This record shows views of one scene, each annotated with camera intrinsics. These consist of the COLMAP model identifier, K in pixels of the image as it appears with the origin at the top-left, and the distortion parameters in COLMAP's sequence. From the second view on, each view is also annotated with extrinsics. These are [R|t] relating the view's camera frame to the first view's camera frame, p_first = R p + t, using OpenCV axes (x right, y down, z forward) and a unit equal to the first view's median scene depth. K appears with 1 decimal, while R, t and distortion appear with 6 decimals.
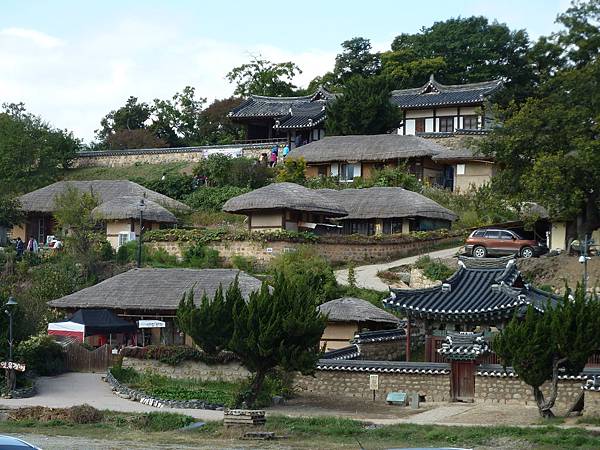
lens RADIAL K [[1854.0, 0, 300.0], [0, 1854.0, 225.0], [0, 0, 1]] dist [-0.054052, 0.245691]
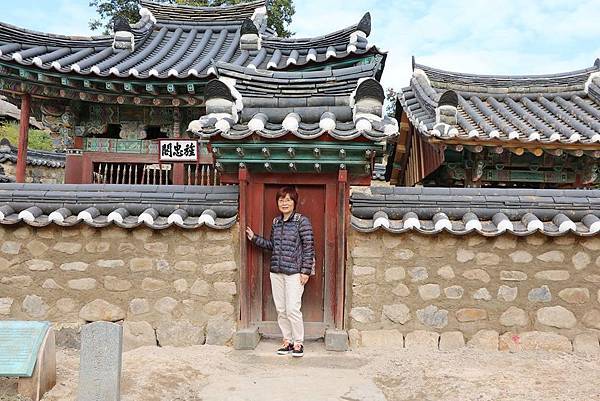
lens RADIAL K [[625.0, 0, 300.0], [0, 625.0, 200.5], [0, 0, 1]] dist [-0.124294, 0.299130]
pose [[0.864255, 0.039220, 0.501523, 0.047774], [-0.029337, 0.999189, -0.027582, 0.078927], [-0.502198, 0.009124, 0.864705, 0.927516]]
